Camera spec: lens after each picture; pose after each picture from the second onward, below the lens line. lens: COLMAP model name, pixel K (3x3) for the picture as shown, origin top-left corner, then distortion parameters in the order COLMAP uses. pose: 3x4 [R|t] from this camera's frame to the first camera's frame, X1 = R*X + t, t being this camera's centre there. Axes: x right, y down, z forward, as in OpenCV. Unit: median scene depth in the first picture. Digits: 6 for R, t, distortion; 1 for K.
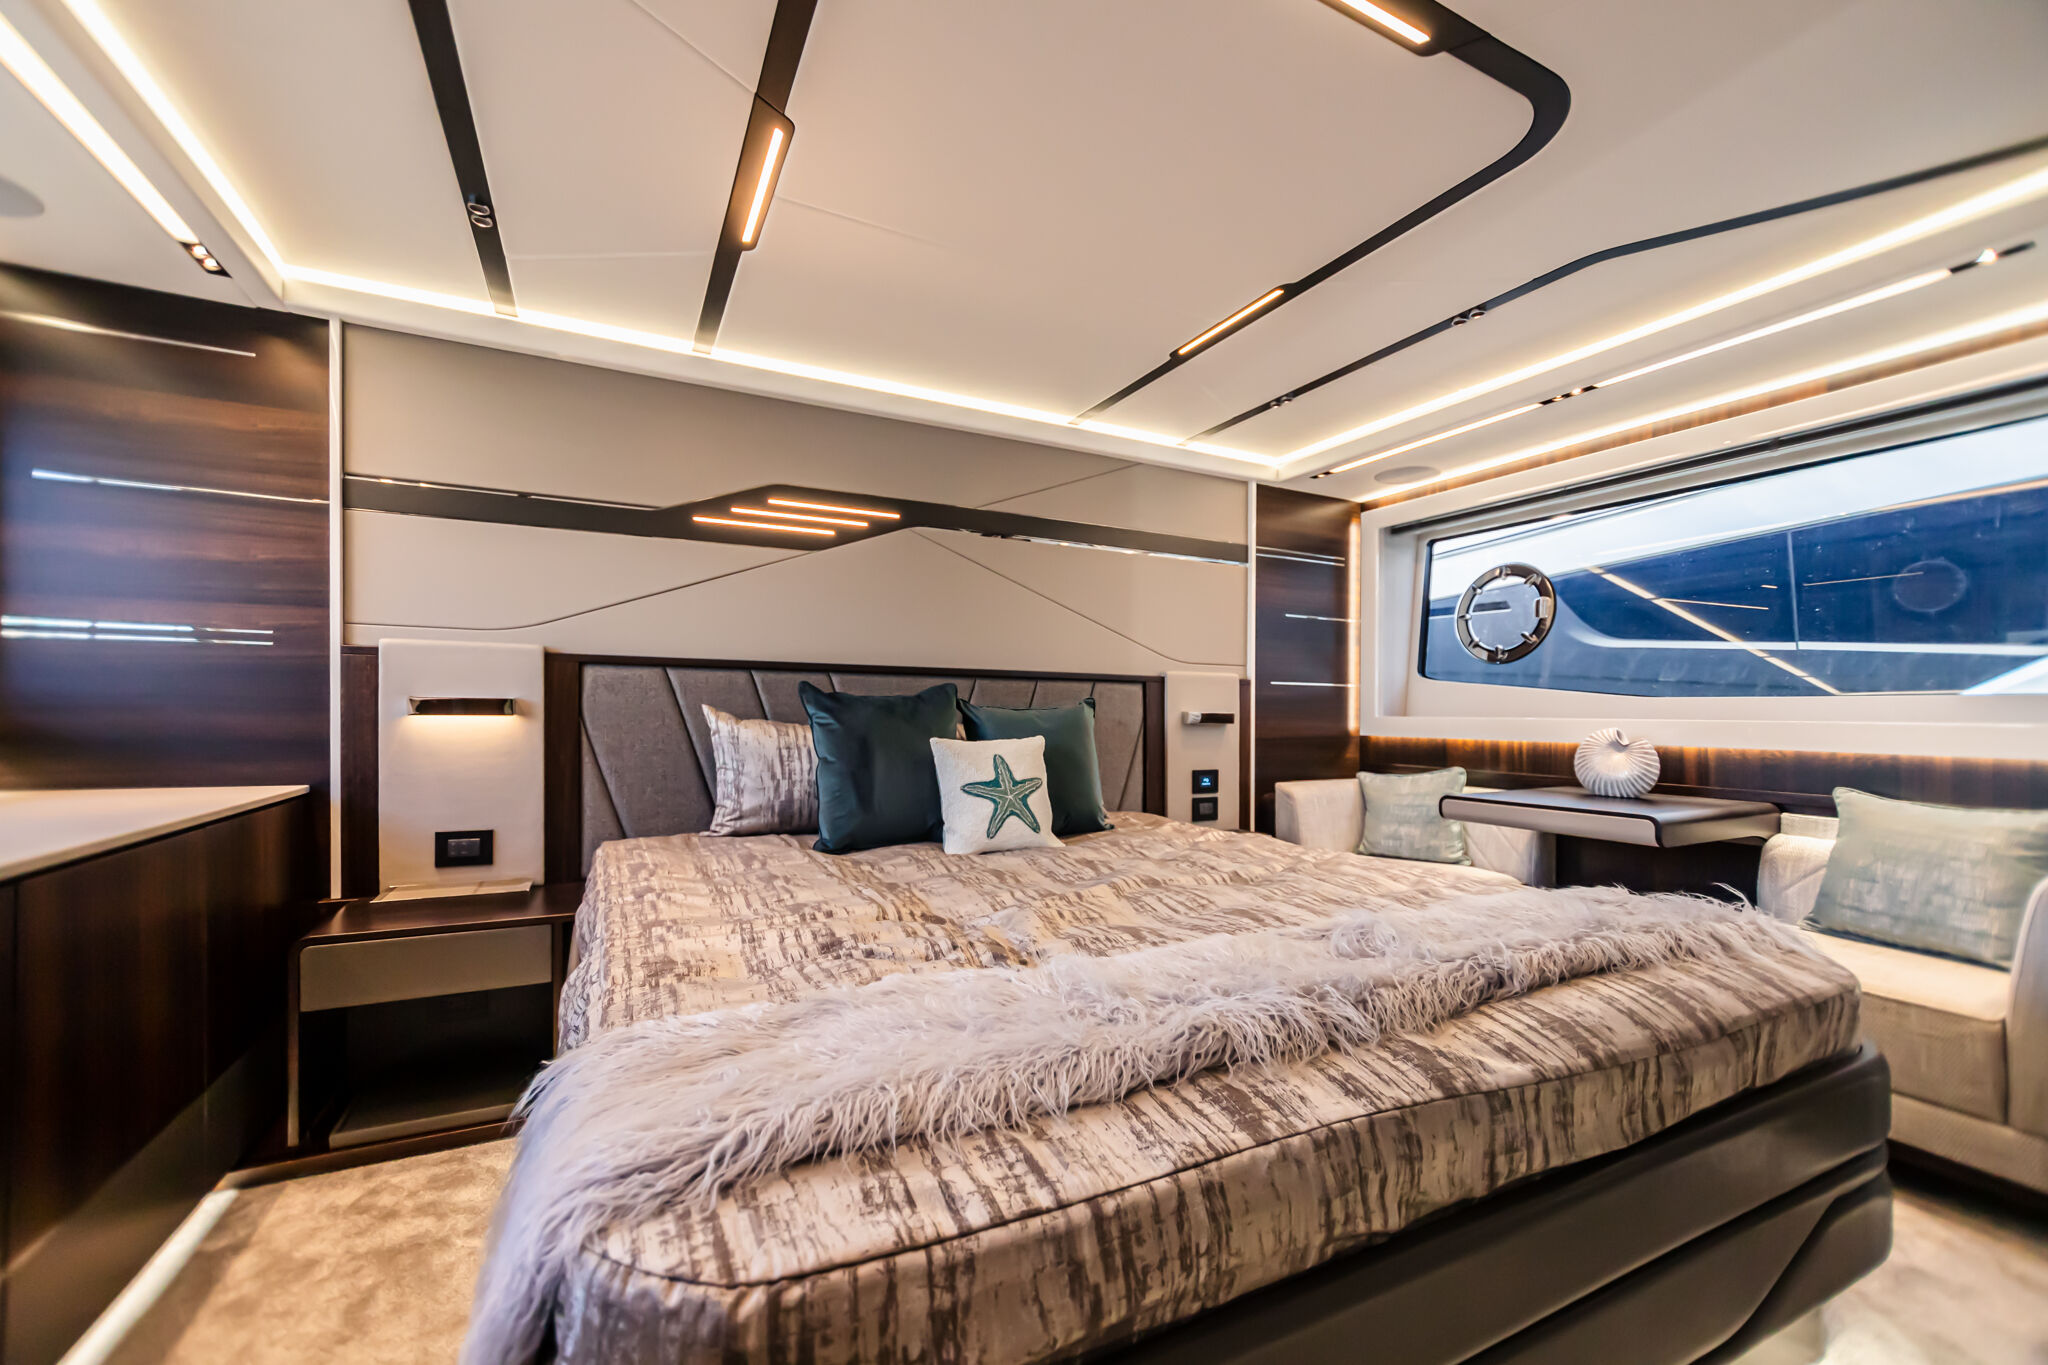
lens RADIAL K [[815.1, 0, 1029.3], [0, 815.1, 725.9], [0, 0, 1]] dist [0.001368, 0.000276]
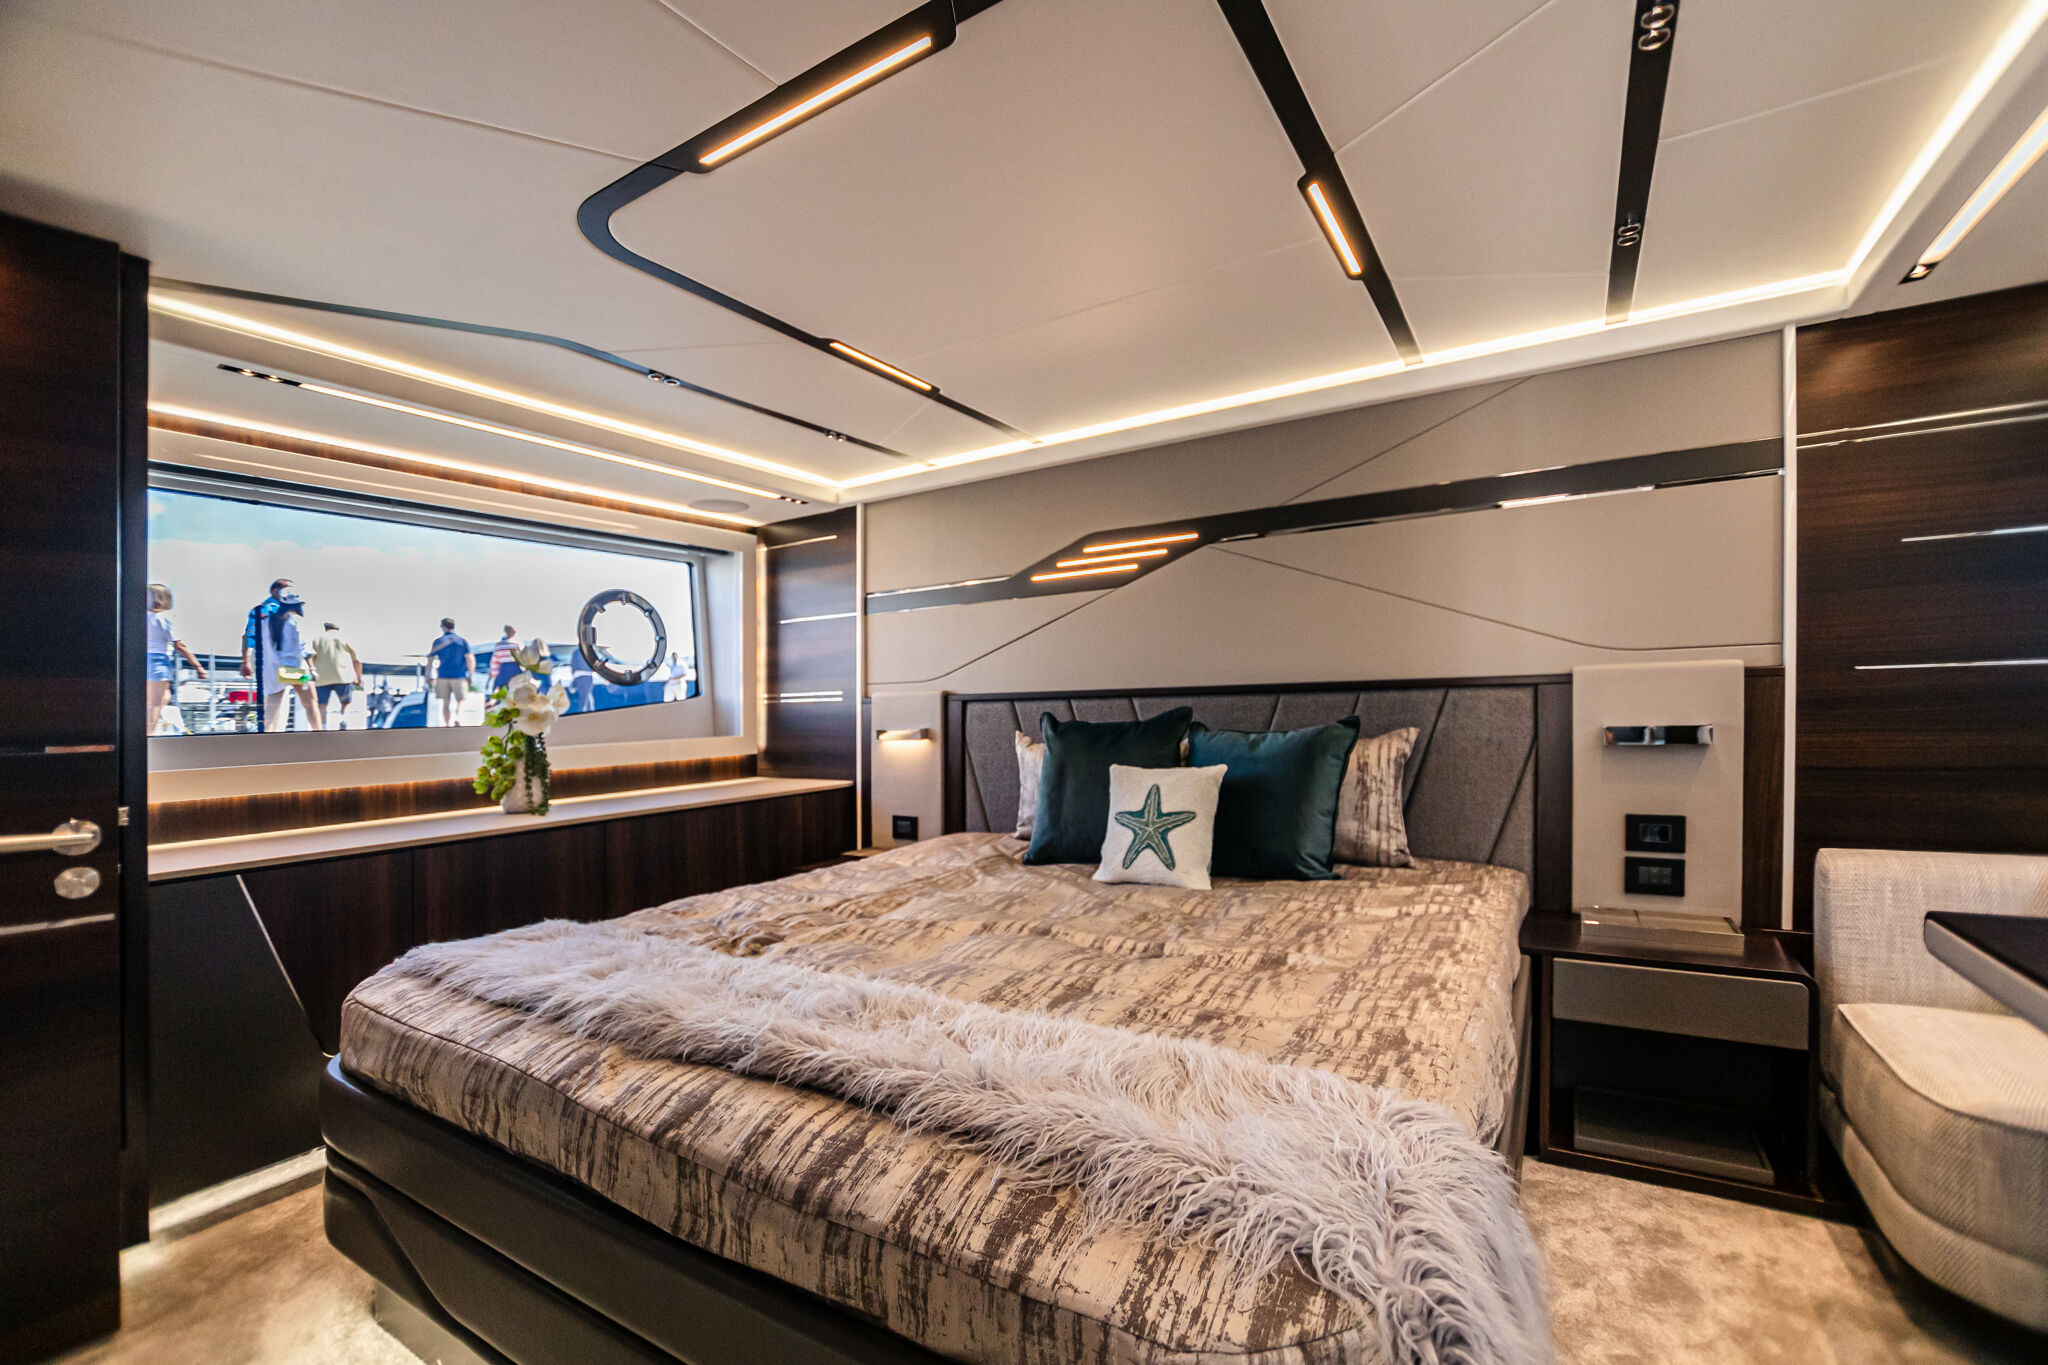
lens RADIAL K [[869.9, 0, 1047.5], [0, 869.9, 701.9], [0, 0, 1]] dist [-0.025342, 0.000187]
pose [[0.529953, -0.026336, -0.847618, 0.692783], [0.019593, 0.999631, -0.018809, -0.040924], [0.847801, -0.006640, 0.530273, 0.307475]]
